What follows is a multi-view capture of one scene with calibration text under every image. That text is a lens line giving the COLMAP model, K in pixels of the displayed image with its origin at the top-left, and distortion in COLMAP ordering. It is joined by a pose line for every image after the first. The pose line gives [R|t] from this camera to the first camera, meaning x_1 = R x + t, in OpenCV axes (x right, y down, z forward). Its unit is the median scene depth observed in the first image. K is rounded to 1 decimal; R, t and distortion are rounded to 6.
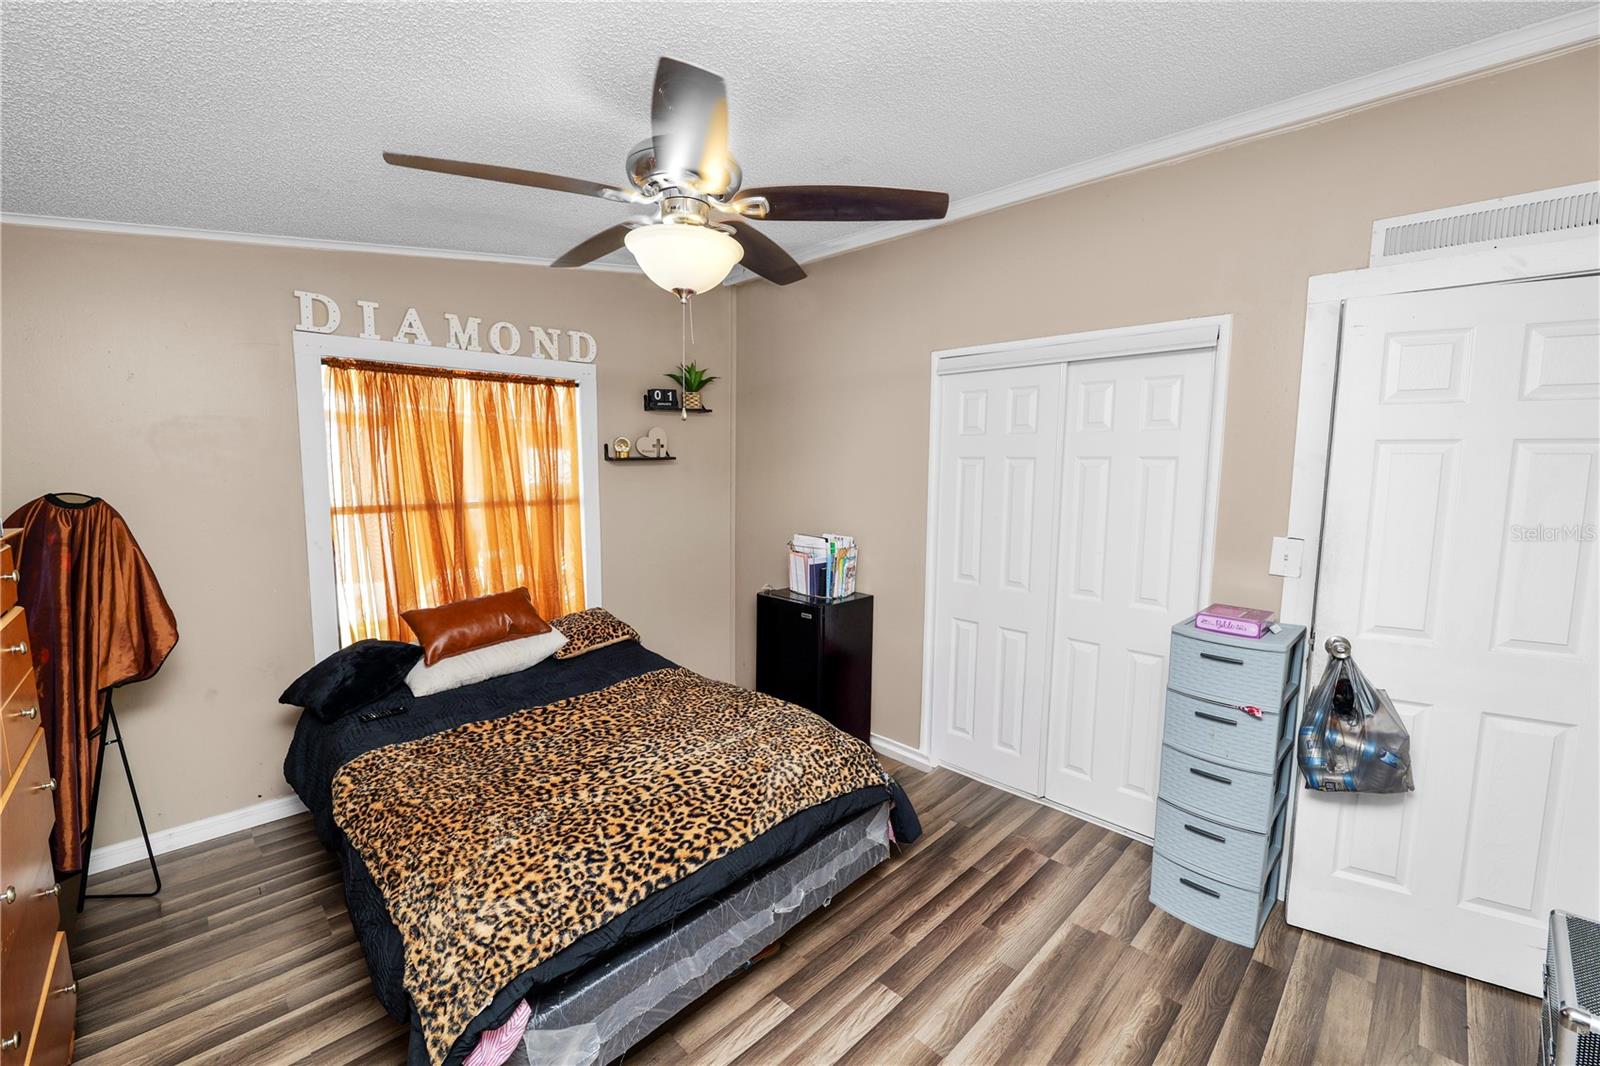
lens RADIAL K [[652.1, 0, 797.3], [0, 652.1, 542.0], [0, 0, 1]] dist [-0.013801, 0.001427]
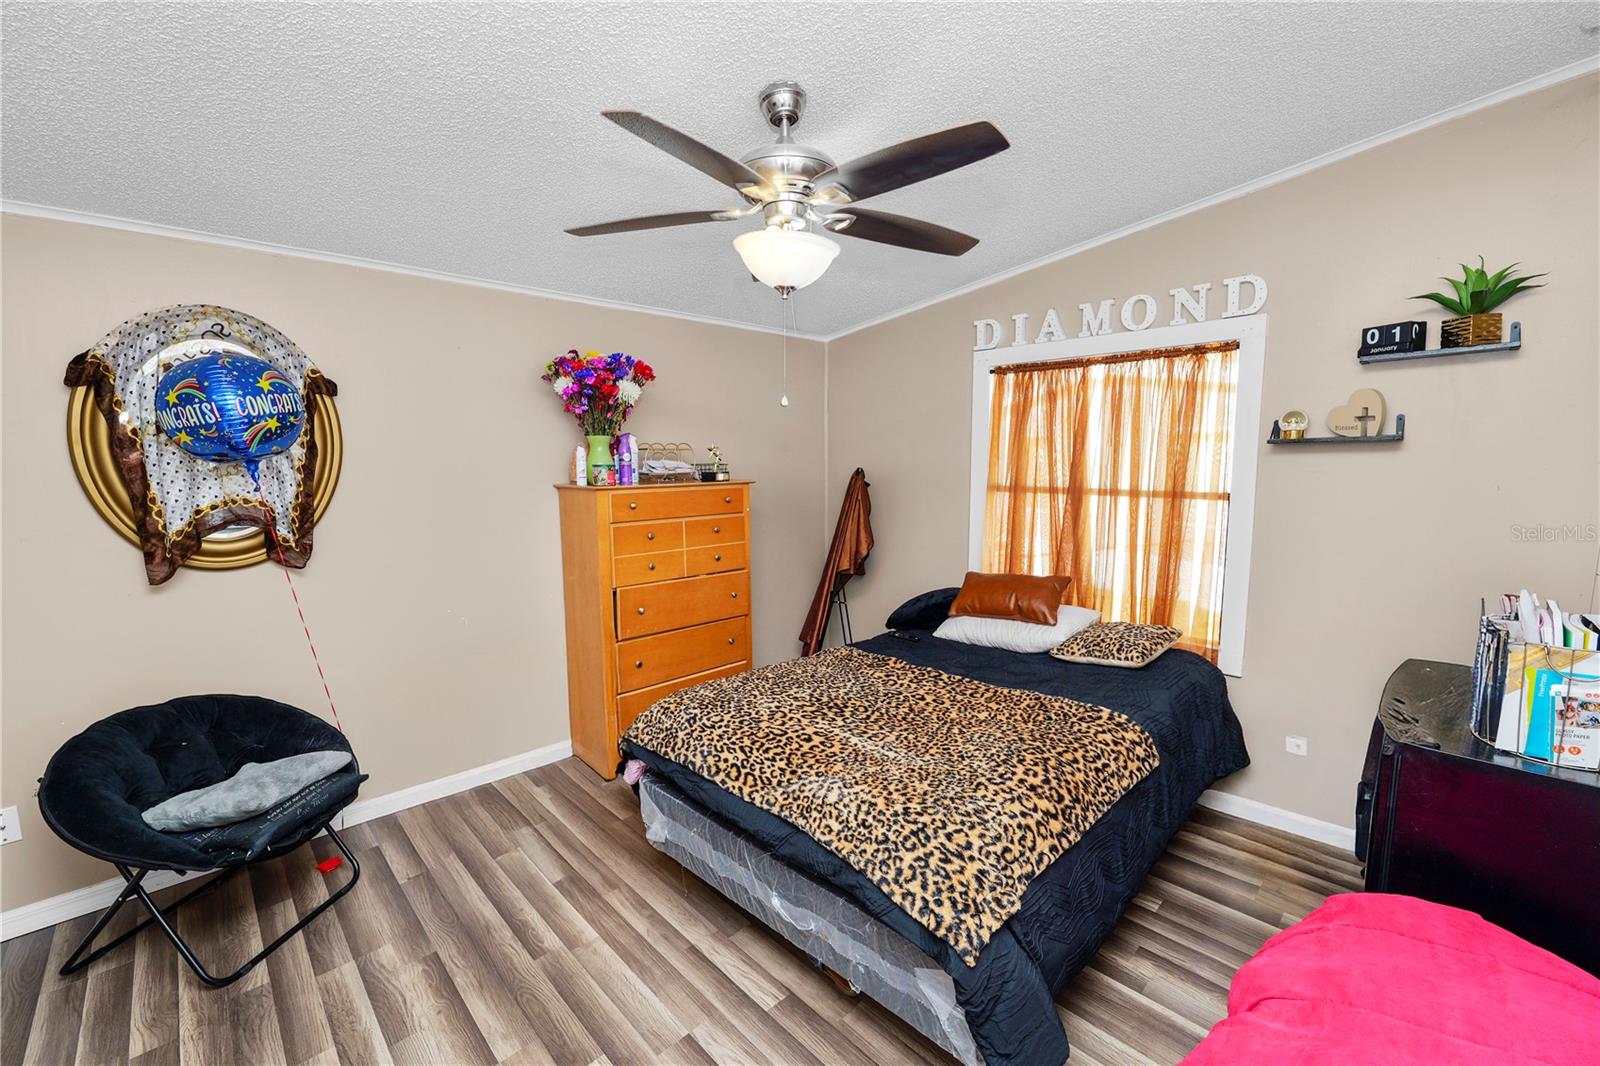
lens RADIAL K [[652.1, 0, 797.3], [0, 652.1, 536.6], [0, 0, 1]] dist [-0.013801, 0.001427]
pose [[-0.013532, 0.119509, -0.992741, 0.788855], [-0.114789, 0.986082, 0.120272, -0.088166], [0.993298, 0.115584, 0.000374, 0.873256]]
